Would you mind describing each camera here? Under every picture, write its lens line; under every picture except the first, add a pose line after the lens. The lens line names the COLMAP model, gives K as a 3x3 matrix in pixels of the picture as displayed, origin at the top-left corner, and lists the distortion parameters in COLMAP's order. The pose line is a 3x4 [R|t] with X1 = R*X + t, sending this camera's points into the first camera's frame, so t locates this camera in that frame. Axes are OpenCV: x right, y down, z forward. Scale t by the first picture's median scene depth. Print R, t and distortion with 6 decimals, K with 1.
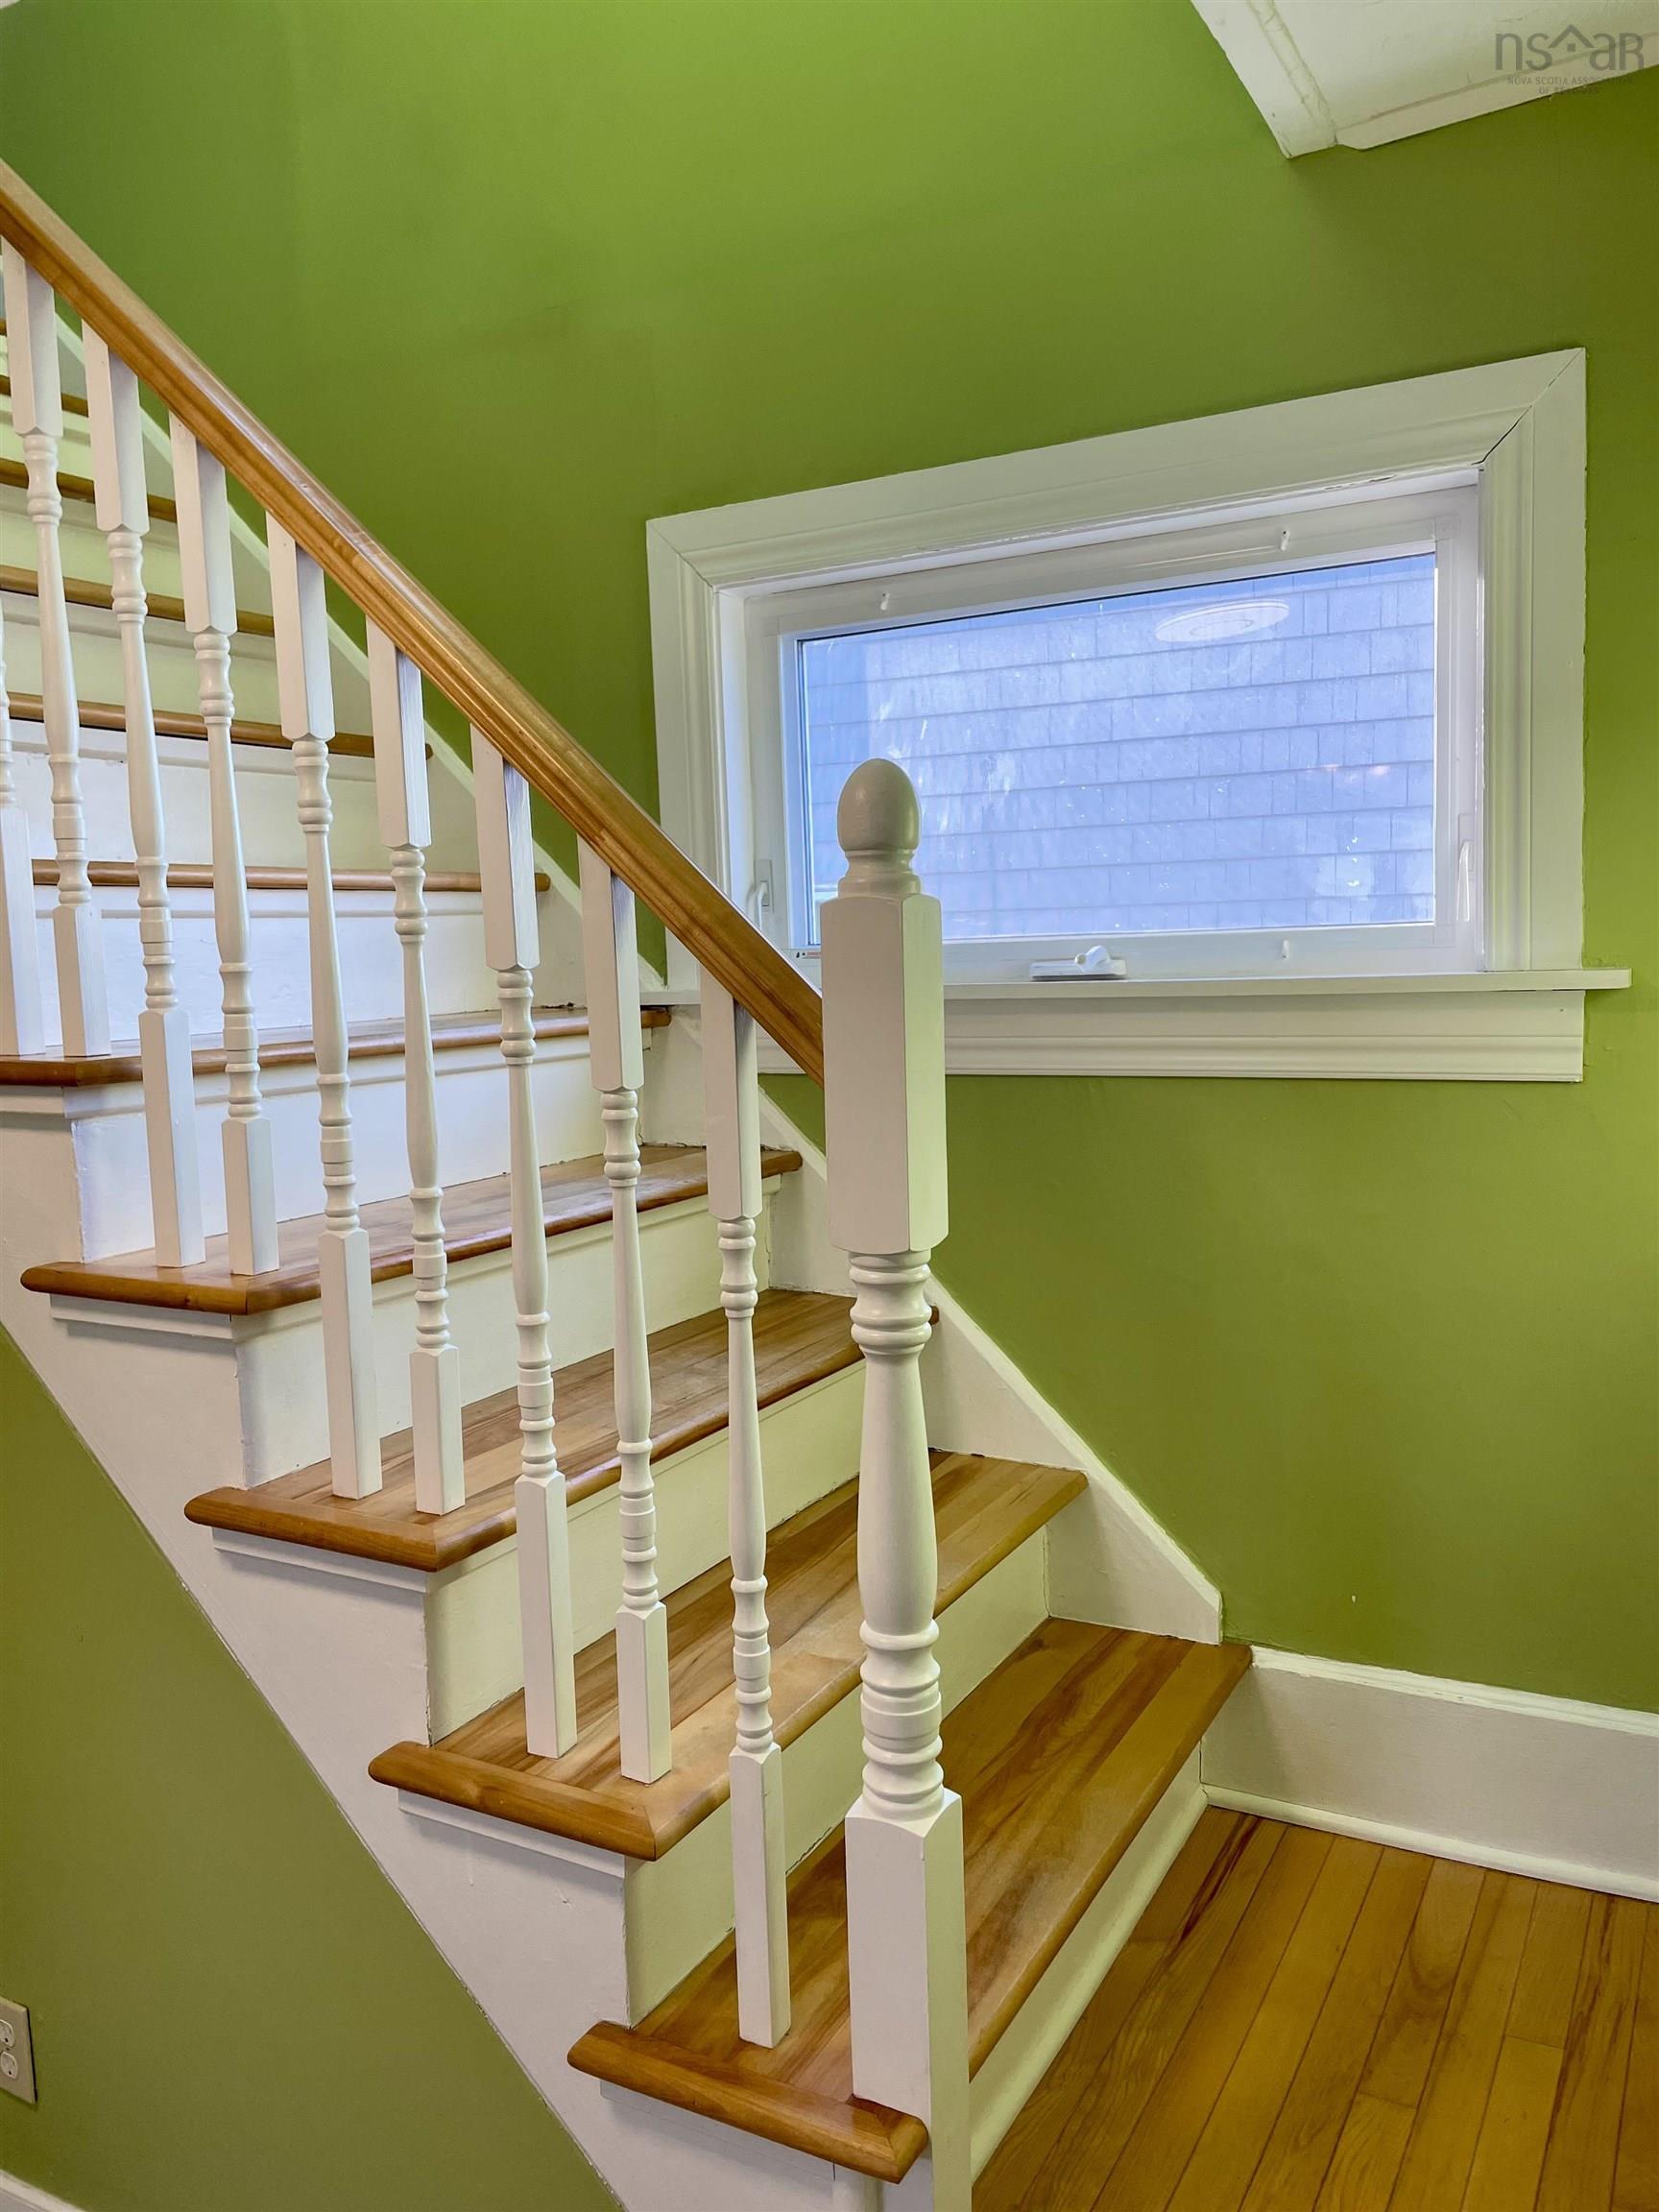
lens RADIAL K [[1672.9, 0, 829.5], [0, 1672.9, 1106.0], [0, 0, 1]] dist [0.111715, -0.148869]
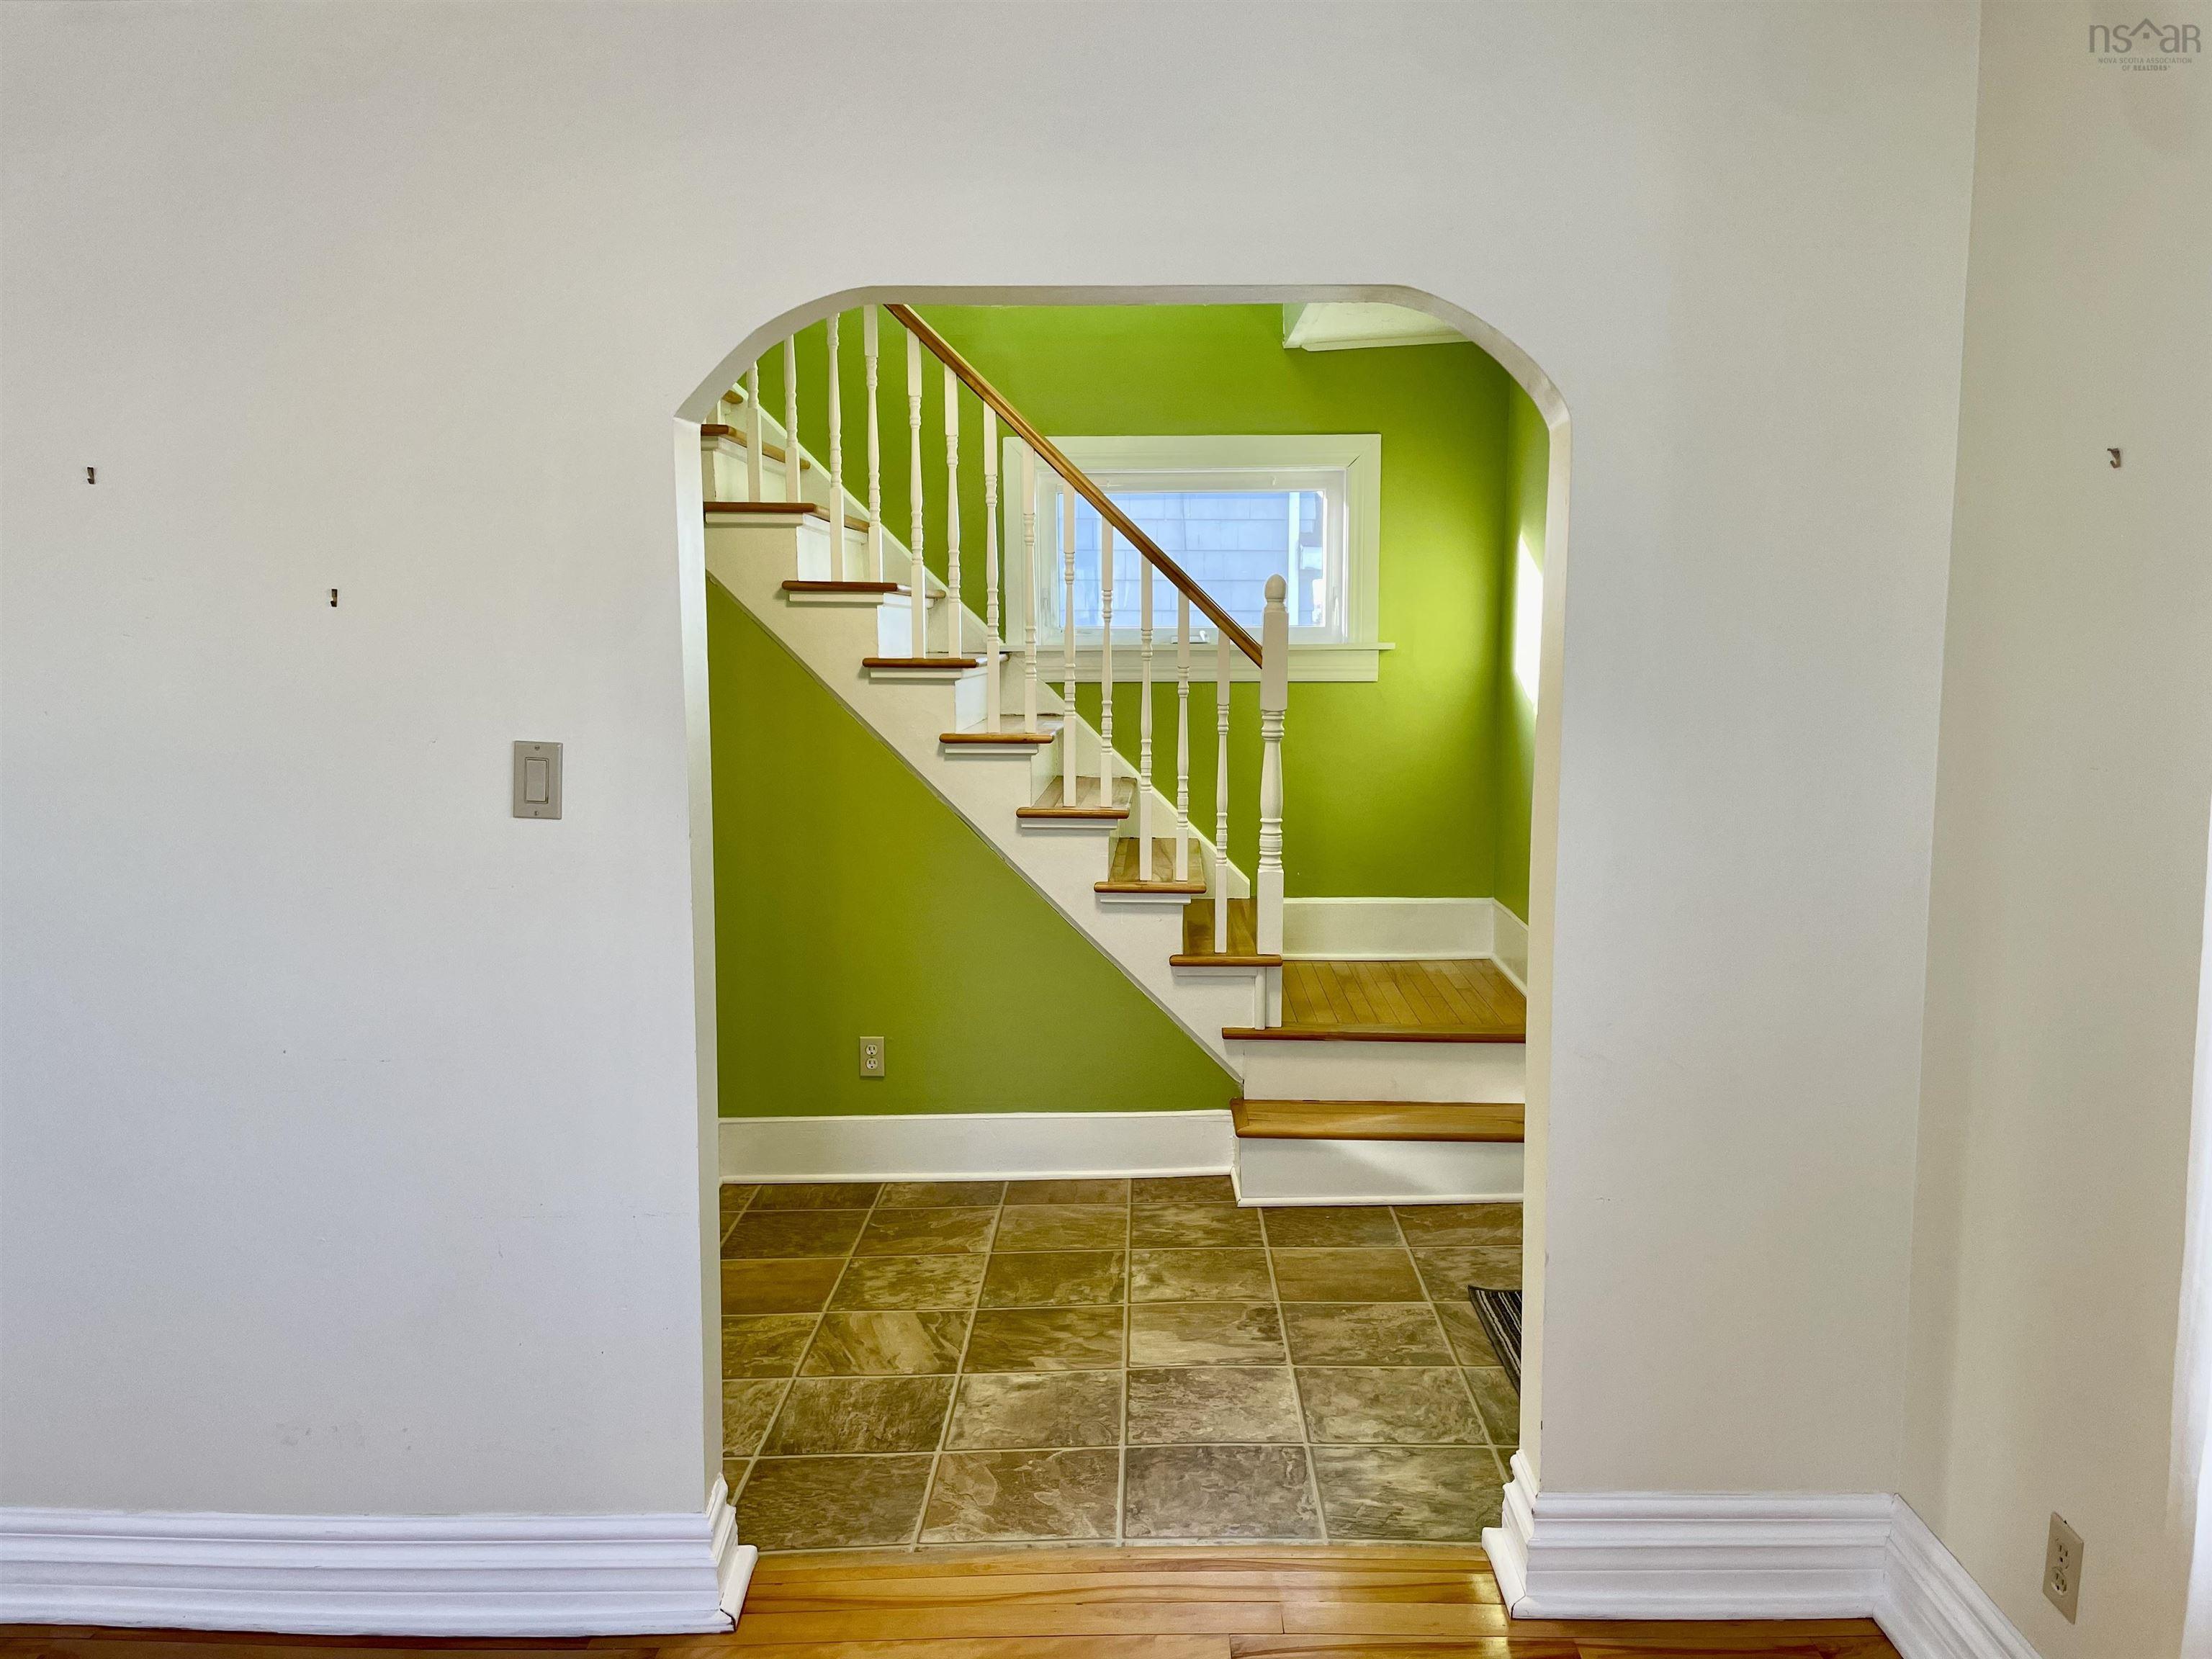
lens RADIAL K [[1672.9, 0, 1116.7], [0, 1672.9, 813.7], [0, 0, 1]] dist [0.111715, -0.148869]
pose [[0.890575, -0.018688, 0.454452, -1.324727], [0.017769, 0.999822, 0.006294, 0.194303], [-0.454489, 0.002469, 0.890749, -1.426230]]
